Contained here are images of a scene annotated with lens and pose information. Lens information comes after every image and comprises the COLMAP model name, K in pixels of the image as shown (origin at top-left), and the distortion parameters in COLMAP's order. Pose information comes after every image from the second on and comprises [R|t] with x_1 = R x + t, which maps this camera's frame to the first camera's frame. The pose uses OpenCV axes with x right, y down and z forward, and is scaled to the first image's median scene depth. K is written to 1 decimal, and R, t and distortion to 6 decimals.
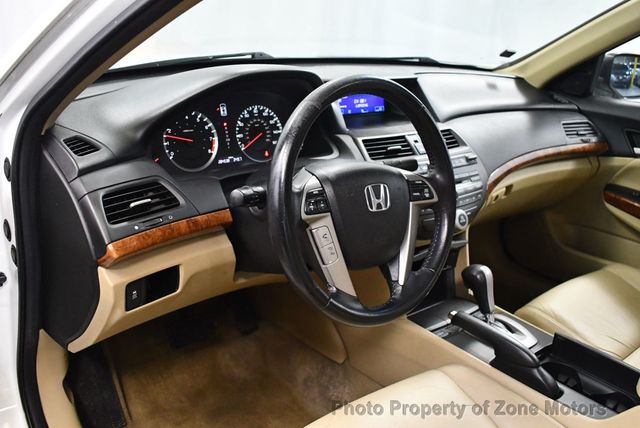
lens RADIAL K [[643.0, 0, 321.2], [0, 643.0, 207.8], [0, 0, 1]] dist [-0.099339, 0.000000]
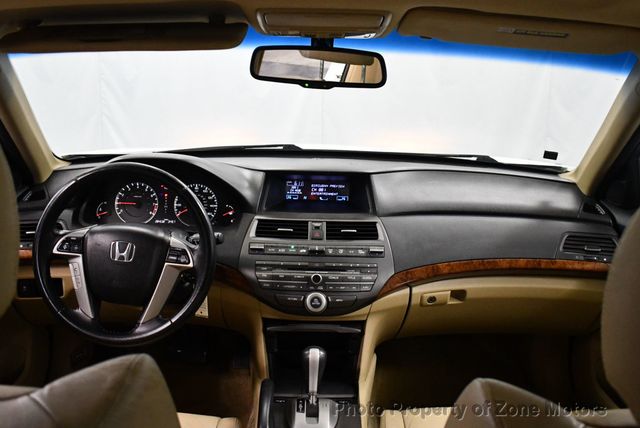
lens RADIAL K [[643.0, 0, 322.9], [0, 643.0, 213.0], [0, 0, 1]] dist [-0.099339, 0.000000]
pose [[0.762231, 0.103423, -0.638989, 0.947755], [-0.182779, 0.981370, -0.059193, -0.070582], [0.620963, 0.161912, 0.766935, 0.160872]]
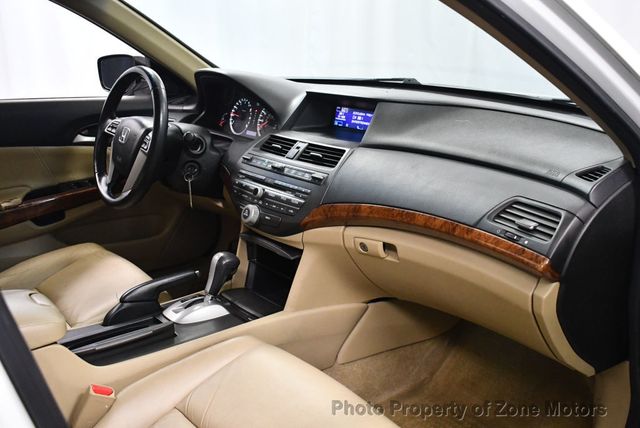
lens RADIAL K [[643.0, 0, 318.9], [0, 643.0, 213.8], [0, 0, 1]] dist [-0.099339, 0.000000]
pose [[-0.043948, 0.203405, -0.978108, 1.347321], [-0.321711, 0.924020, 0.206612, -0.258658], [0.945817, 0.323749, 0.024829, 1.142129]]
